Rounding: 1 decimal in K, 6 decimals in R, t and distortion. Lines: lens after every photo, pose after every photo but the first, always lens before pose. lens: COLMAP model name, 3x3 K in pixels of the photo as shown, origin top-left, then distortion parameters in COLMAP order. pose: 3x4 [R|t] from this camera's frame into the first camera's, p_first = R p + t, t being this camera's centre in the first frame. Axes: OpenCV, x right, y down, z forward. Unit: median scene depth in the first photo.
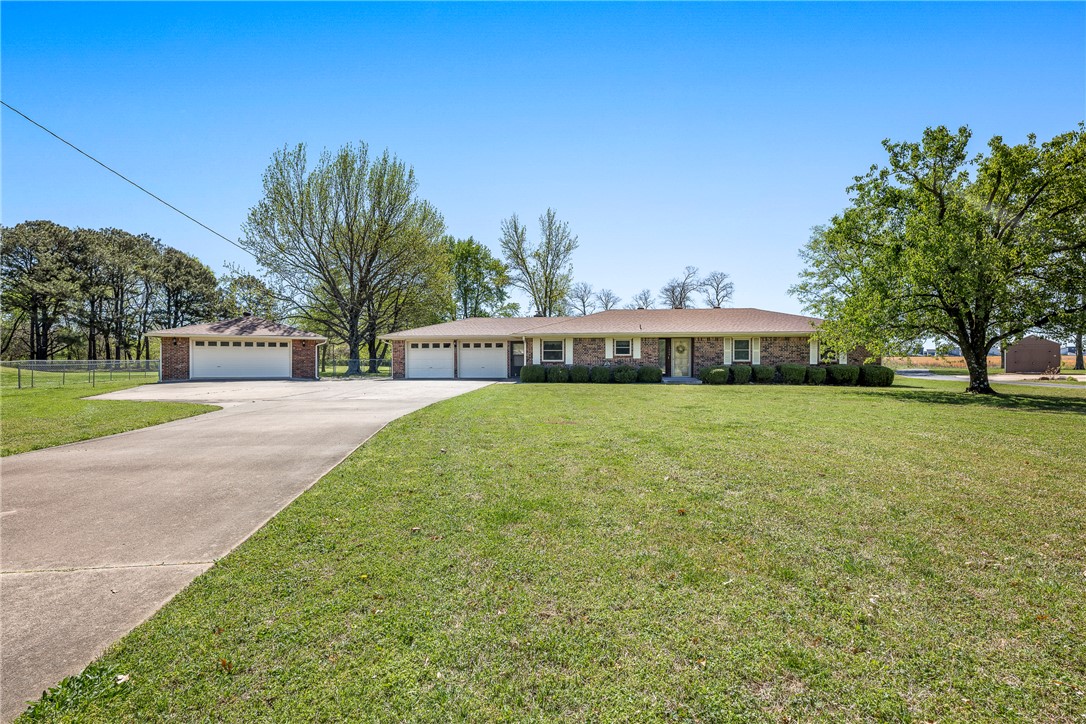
lens RADIAL K [[462.7, 0, 541.3], [0, 462.7, 360.4], [0, 0, 1]] dist [0.003725, -0.000050]
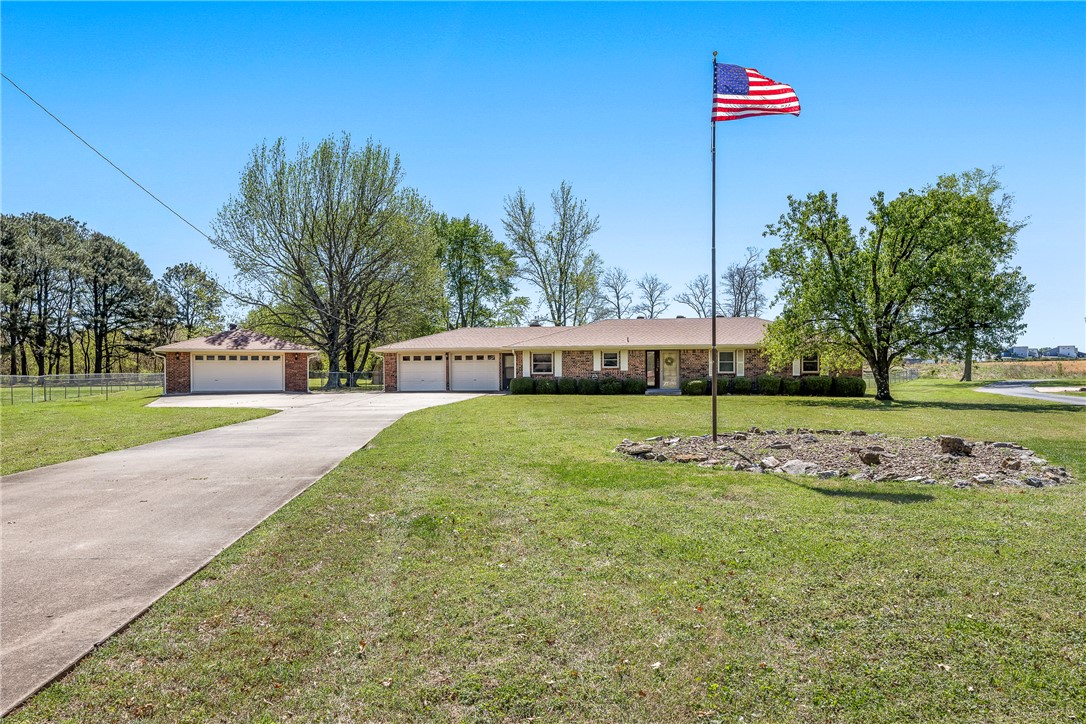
lens RADIAL K [[675.1, 0, 541.6], [0, 675.1, 368.5], [0, 0, 1]] dist [-0.003462, 0.000847]
pose [[0.998850, -0.004905, -0.047695, 0.086255], [0.004863, 0.999988, -0.000987, -0.007353], [0.047699, 0.000754, 0.998861, -0.440464]]
